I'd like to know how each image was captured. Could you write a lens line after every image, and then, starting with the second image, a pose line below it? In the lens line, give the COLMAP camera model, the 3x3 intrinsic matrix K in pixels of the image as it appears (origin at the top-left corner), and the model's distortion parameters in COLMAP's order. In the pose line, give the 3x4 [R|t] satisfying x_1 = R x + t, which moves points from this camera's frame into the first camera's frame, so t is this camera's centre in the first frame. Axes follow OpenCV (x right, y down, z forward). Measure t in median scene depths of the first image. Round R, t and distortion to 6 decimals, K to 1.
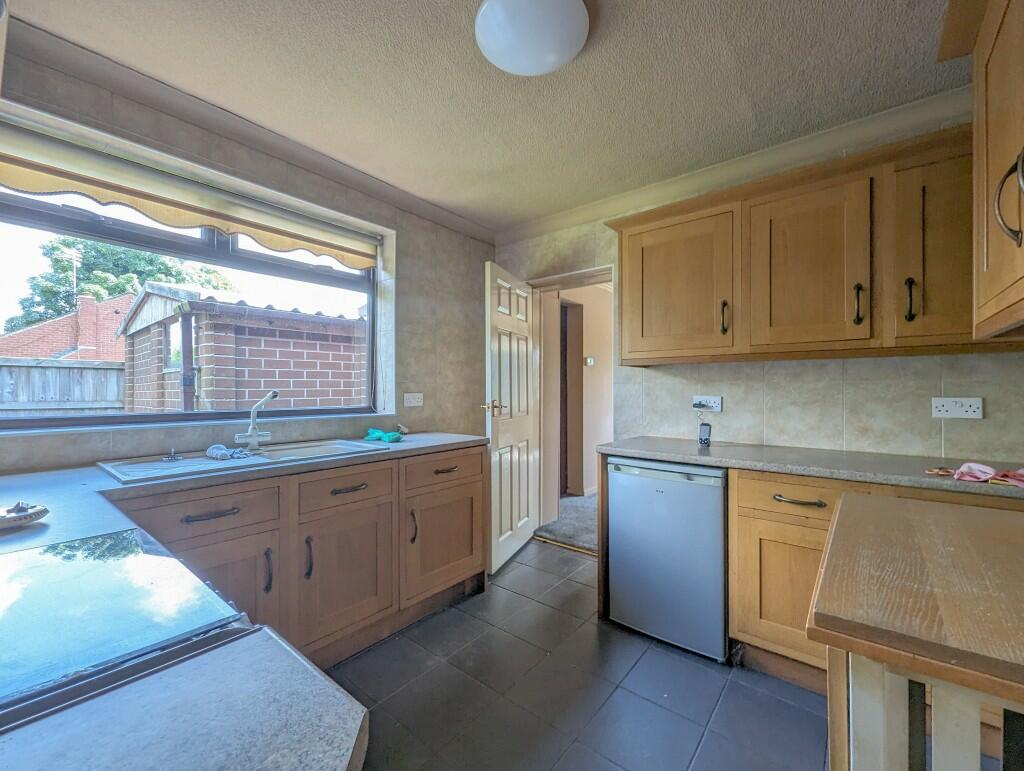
lens RADIAL K [[426.6, 0, 514.4], [0, 426.6, 387.3], [0, 0, 1]] dist [0.000095, -0.000910]
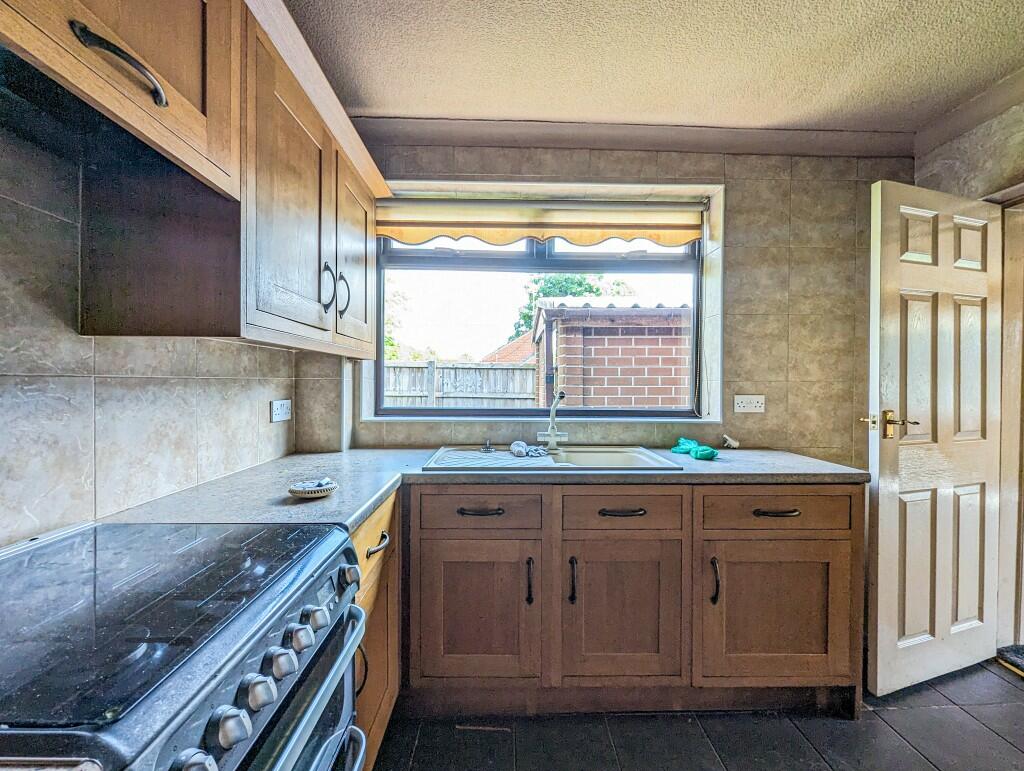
lens RADIAL K [[426.6, 0, 514.4], [0, 426.6, 387.3], [0, 0, 1]] dist [0.000095, -0.000910]
pose [[0.645719, 0.013239, -0.763460, 0.069767], [-0.003427, 0.999890, 0.014441, -0.009729], [0.763567, -0.006709, 0.645694, 0.205343]]
